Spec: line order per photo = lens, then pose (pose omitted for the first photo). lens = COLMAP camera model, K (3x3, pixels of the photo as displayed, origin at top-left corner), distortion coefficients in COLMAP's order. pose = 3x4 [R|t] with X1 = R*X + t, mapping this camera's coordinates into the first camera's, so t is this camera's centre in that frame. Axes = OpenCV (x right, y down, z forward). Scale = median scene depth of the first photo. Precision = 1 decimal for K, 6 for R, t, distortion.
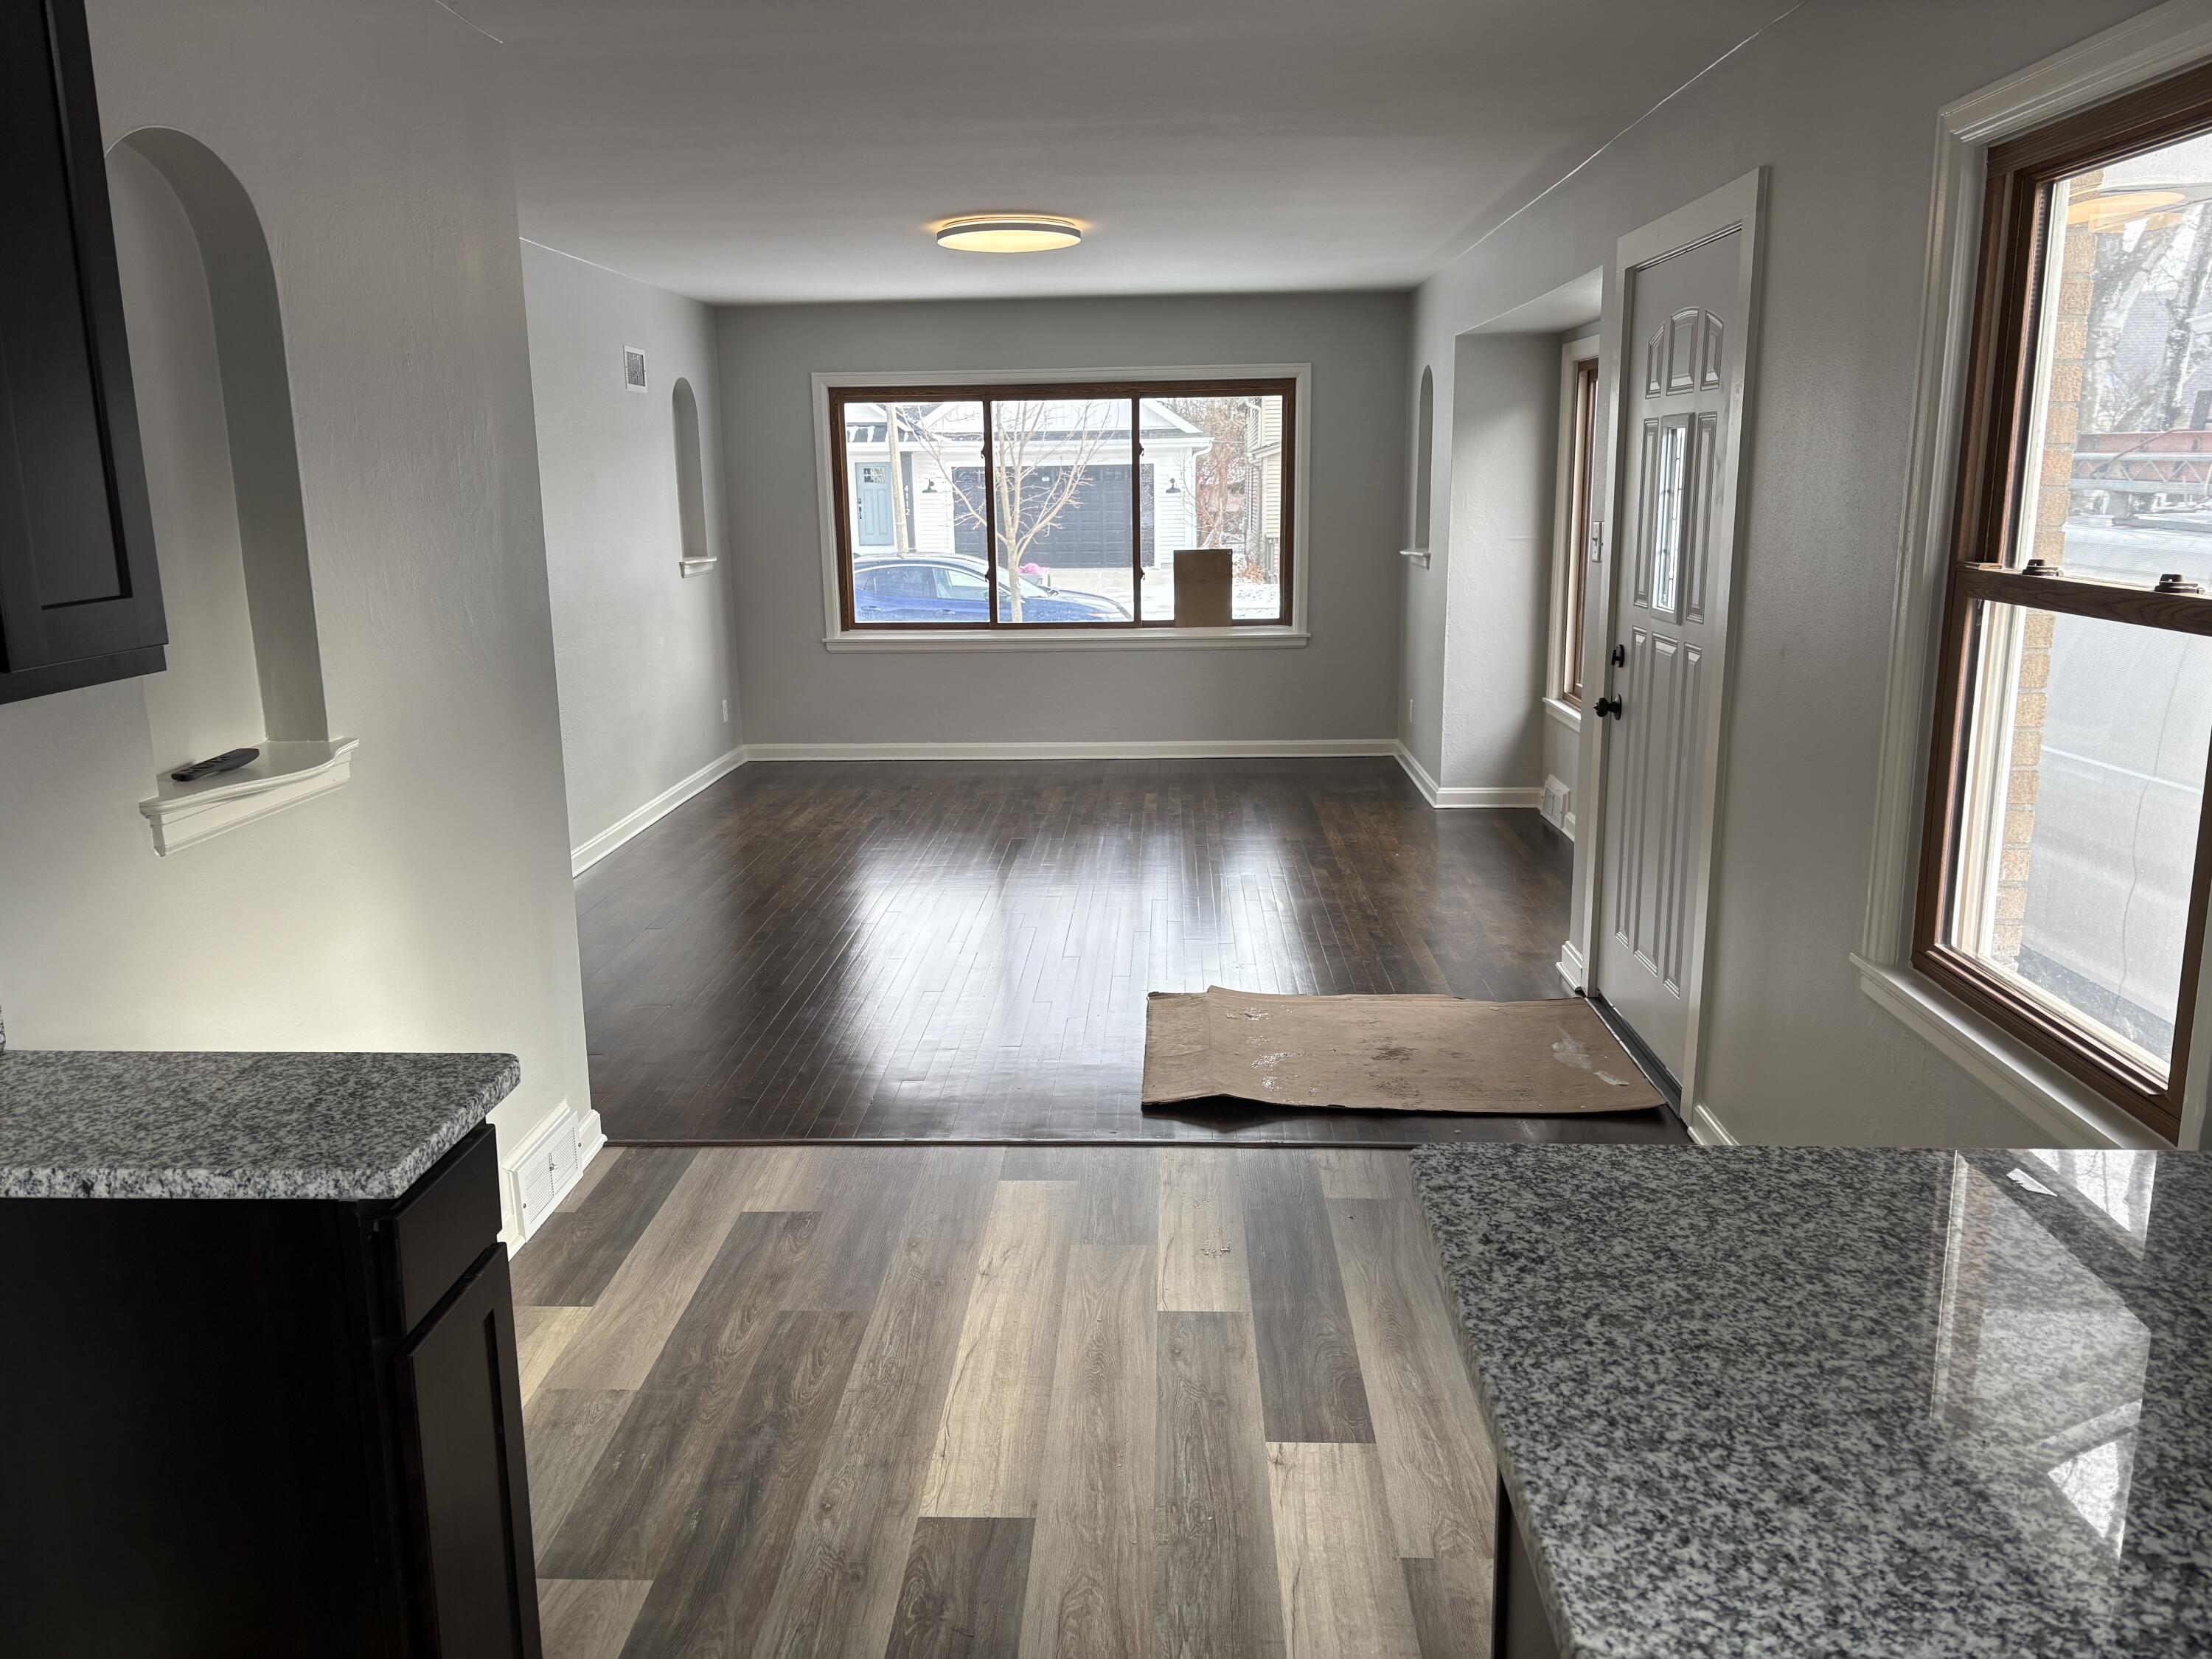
lens RADIAL K [[1659.4, 0, 1117.2], [0, 1659.4, 833.4], [0, 0, 1]] dist [0.104065, -0.119268]
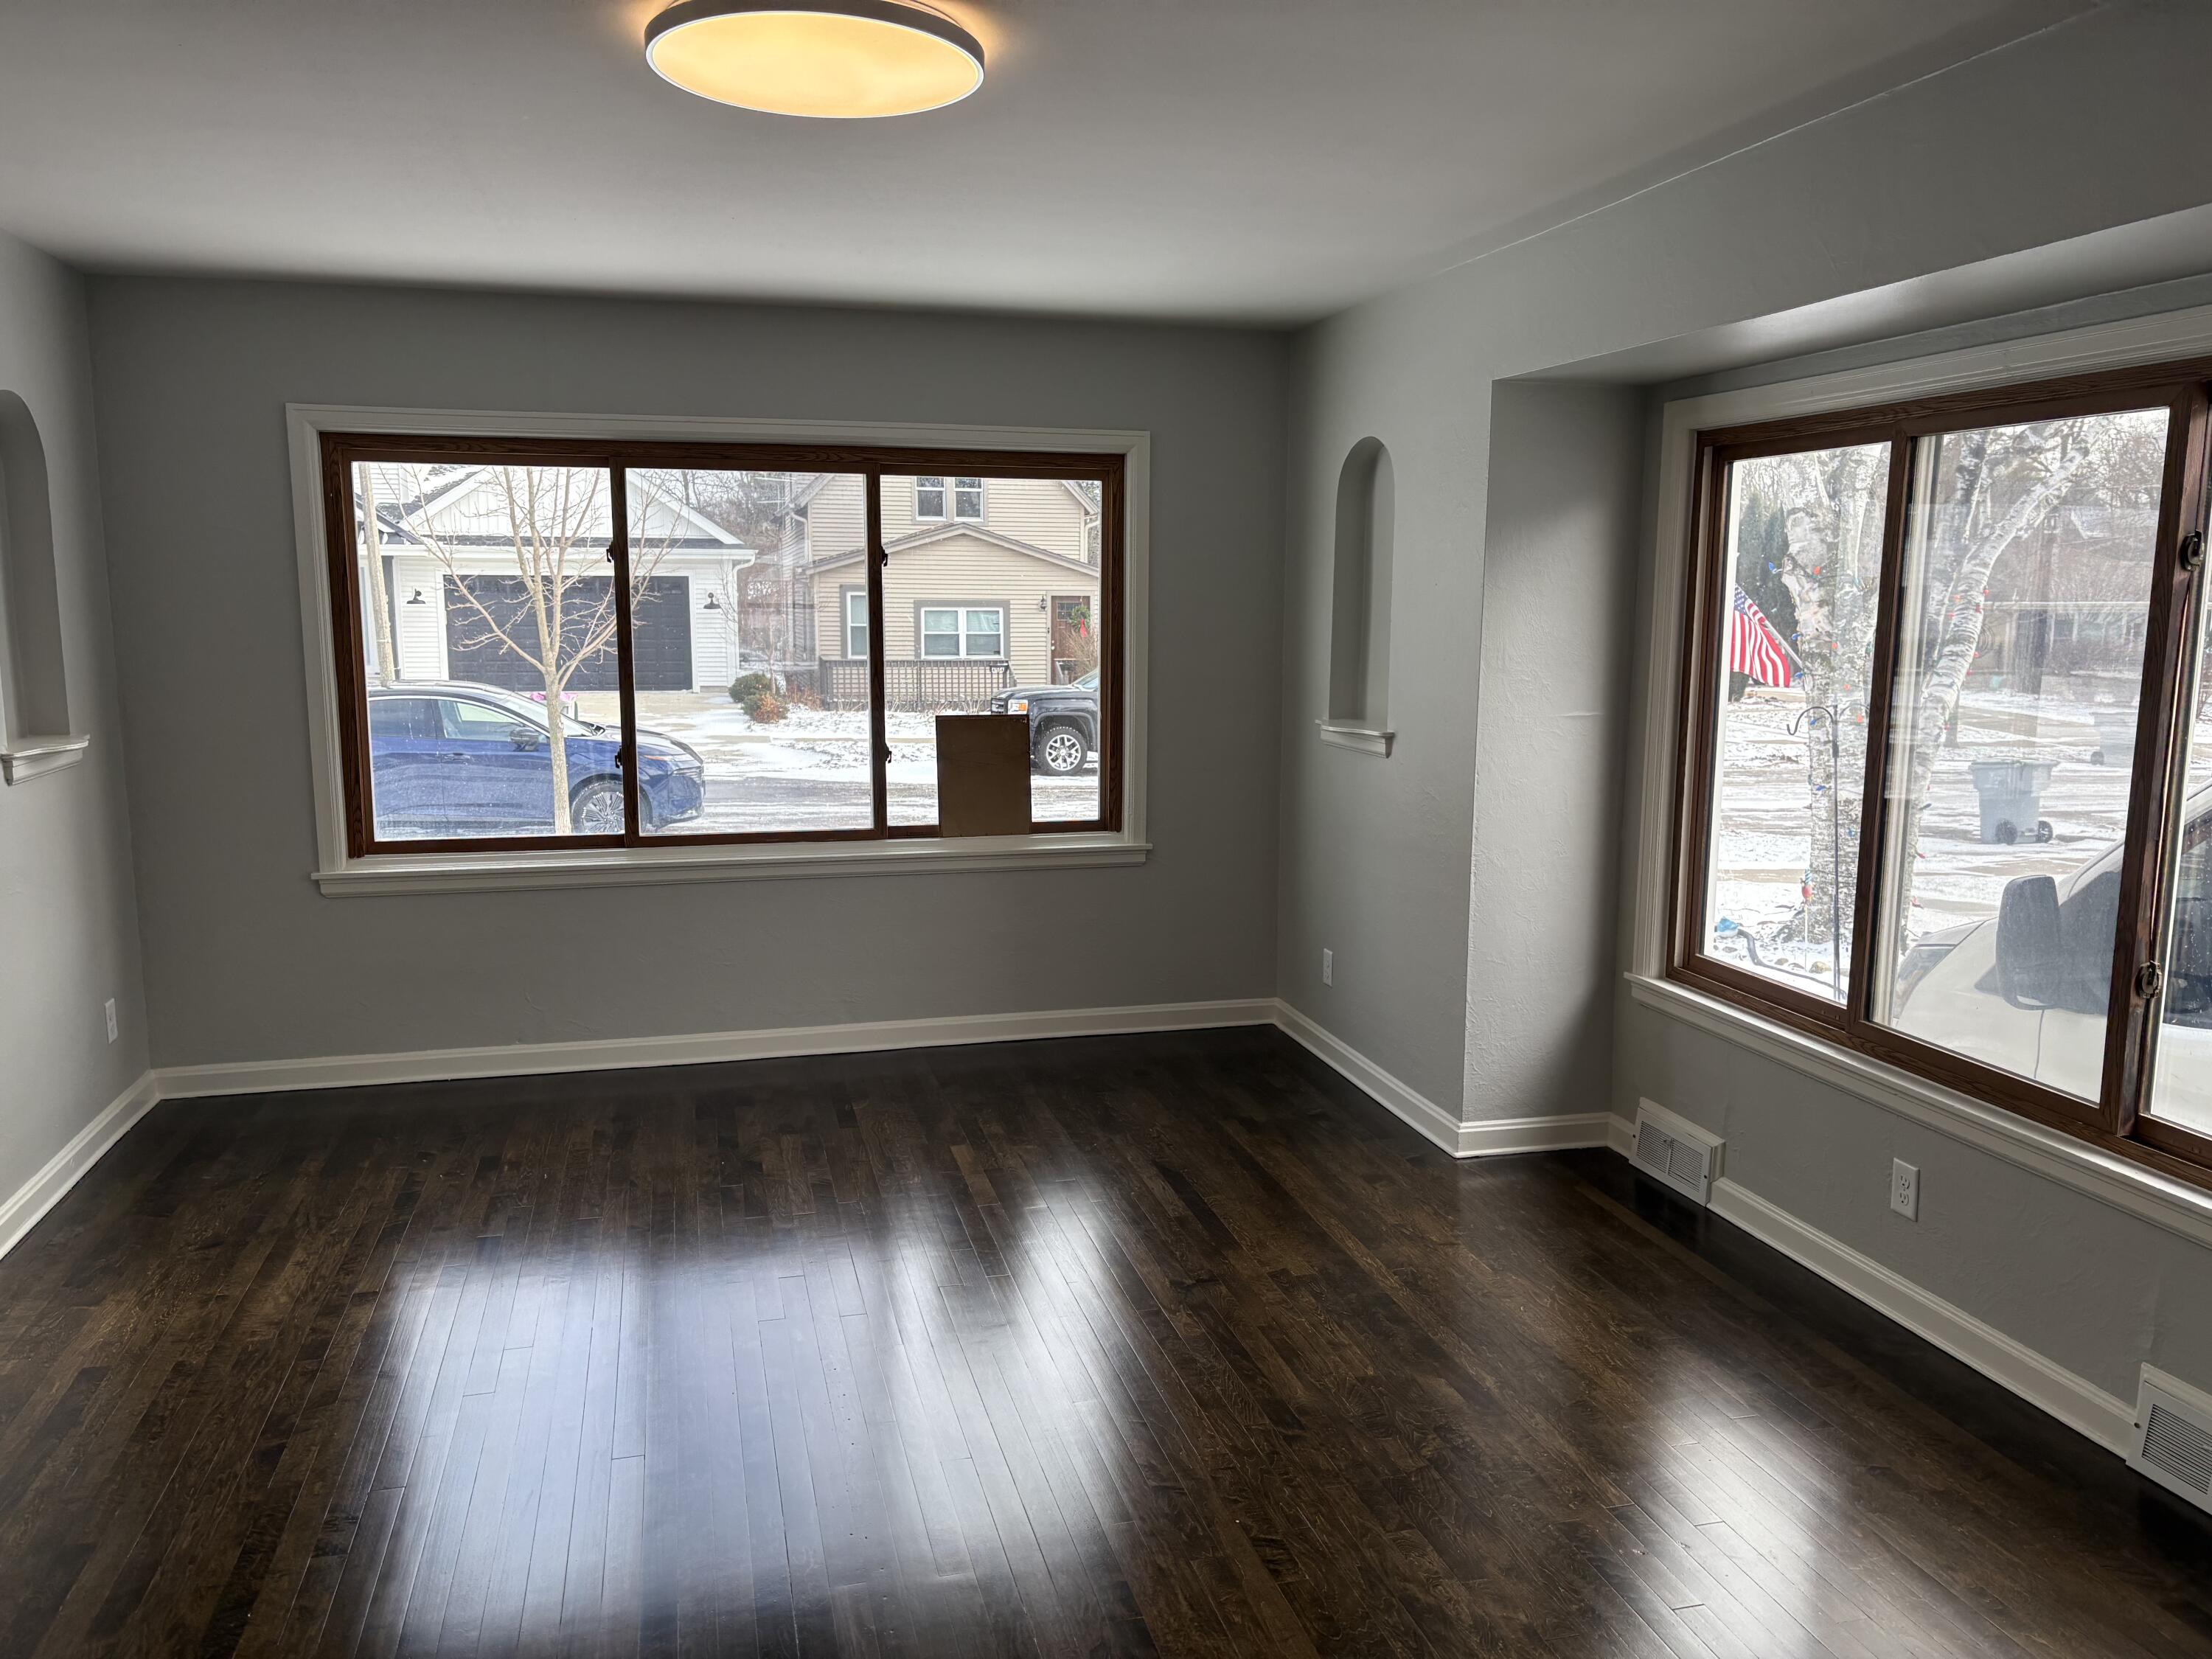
lens RADIAL K [[1659.4, 0, 1117.2], [0, 1659.4, 833.4], [0, 0, 1]] dist [0.104065, -0.119268]
pose [[0.957575, -0.022363, 0.287314, -0.081060], [0.041891, 0.997197, -0.062000, -0.083943], [-0.285122, 0.071406, 0.955828, 0.383928]]
